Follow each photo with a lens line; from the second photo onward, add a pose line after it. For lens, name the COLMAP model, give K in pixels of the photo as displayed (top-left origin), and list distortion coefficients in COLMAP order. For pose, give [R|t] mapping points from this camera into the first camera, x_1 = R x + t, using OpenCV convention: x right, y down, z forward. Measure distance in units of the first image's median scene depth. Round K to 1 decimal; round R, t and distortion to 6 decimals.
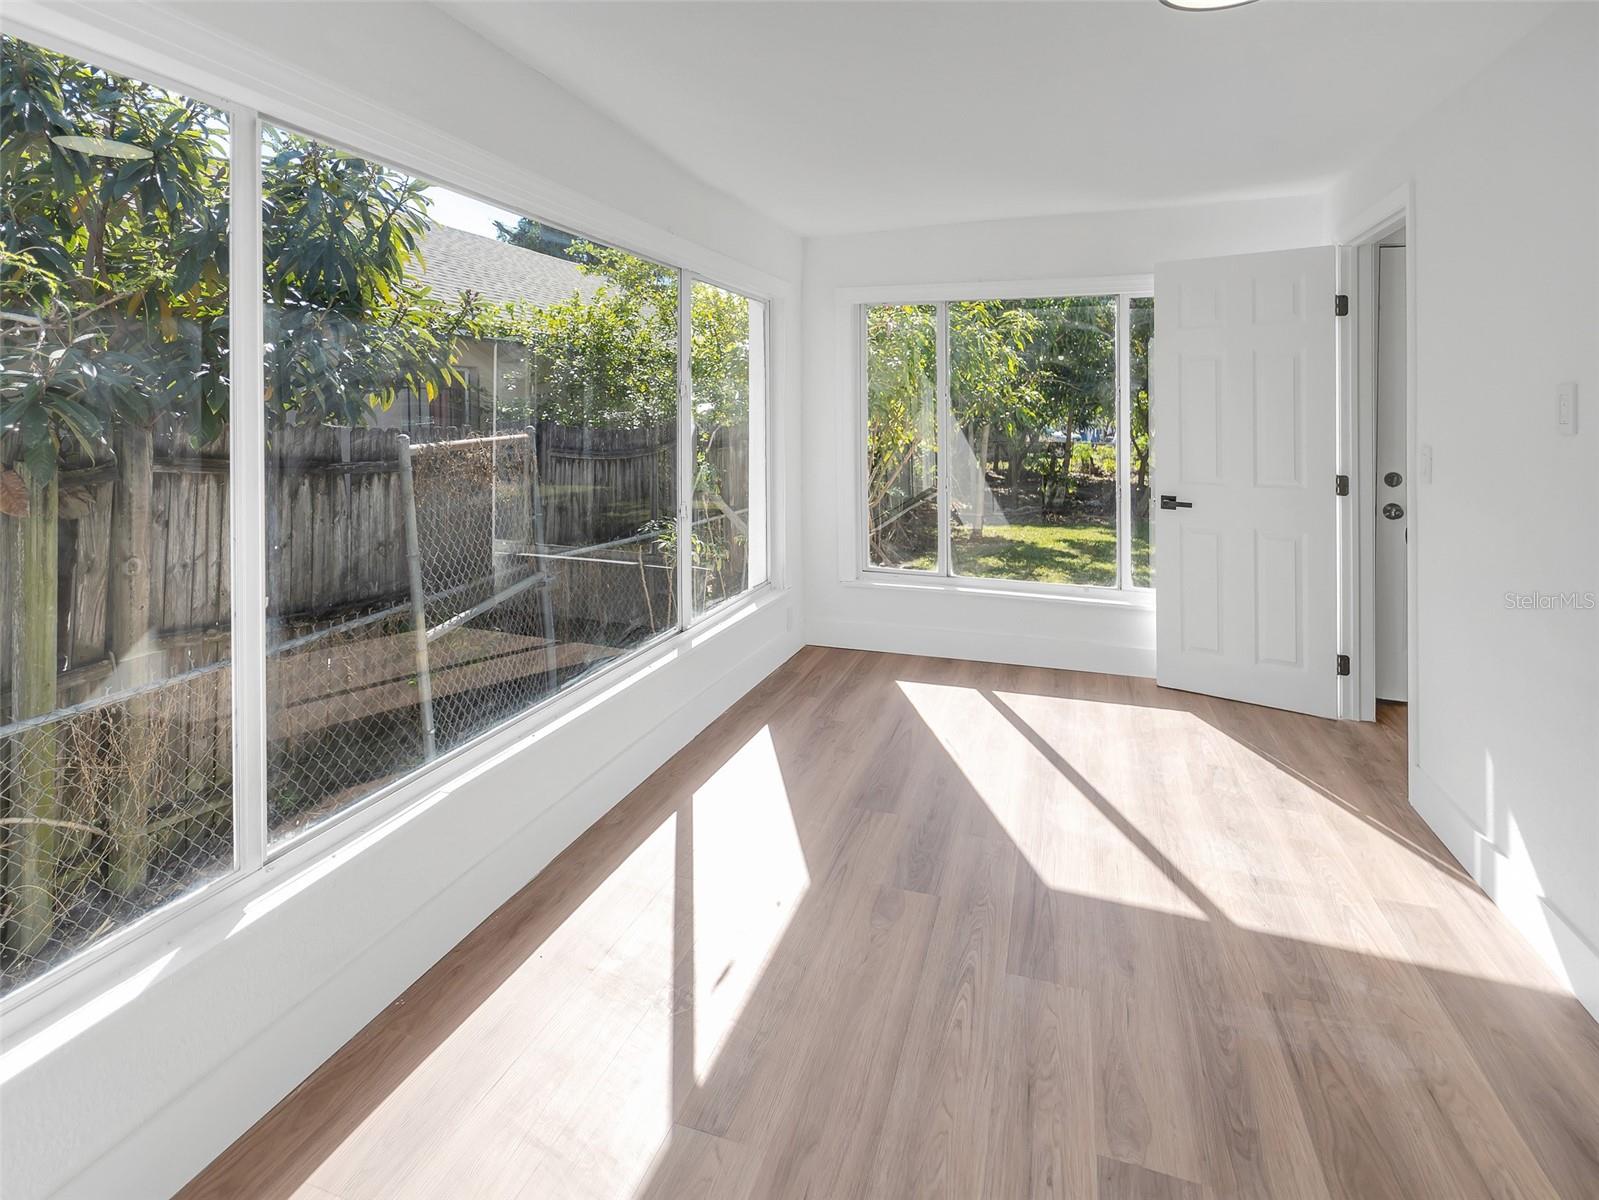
lens RADIAL K [[767.5, 0, 808.3], [0, 767.5, 608.8], [0, 0, 1]] dist [0.002072, 0.000644]
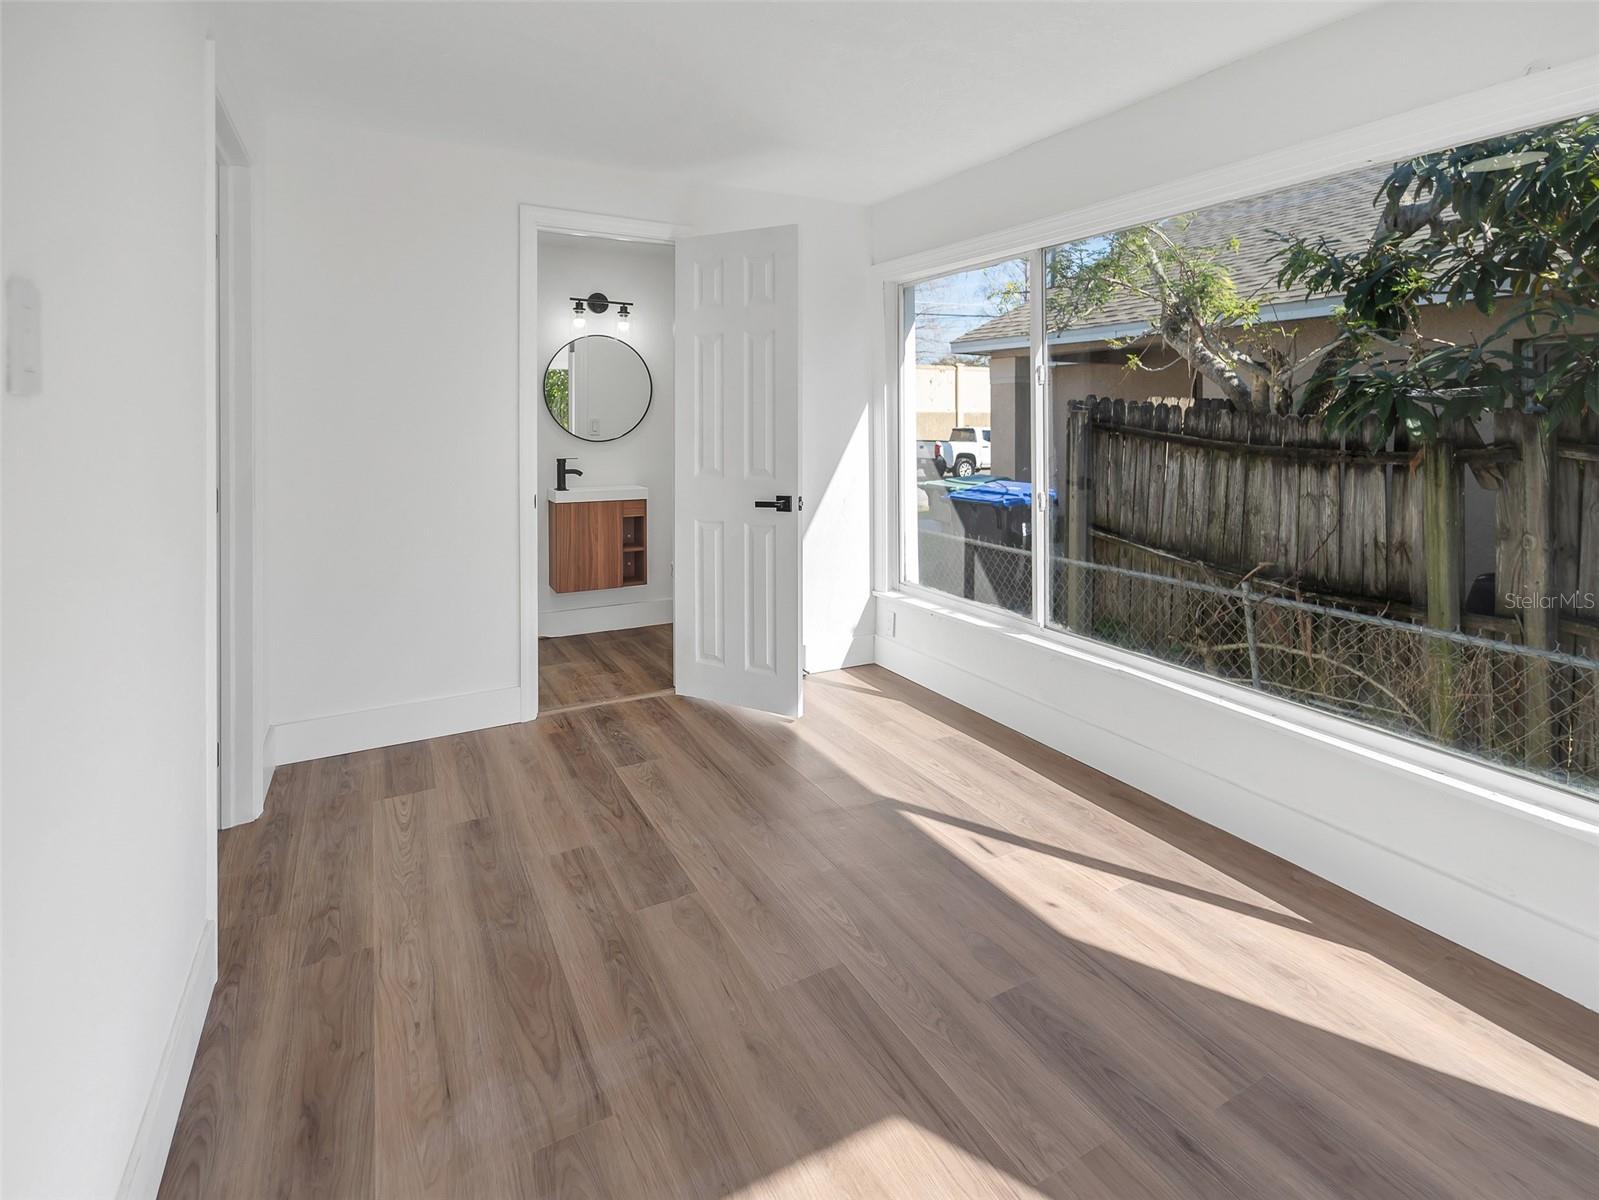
lens RADIAL K [[746.3, 0, 801.0], [0, 746.3, 575.8], [0, 0, 1]] dist [-0.000687, -0.000774]
pose [[-0.682258, 0.148218, -0.715930, 0.768657], [-0.186490, 0.911562, 0.366438, -0.261673], [0.706927, 0.383519, -0.594279, 1.148283]]
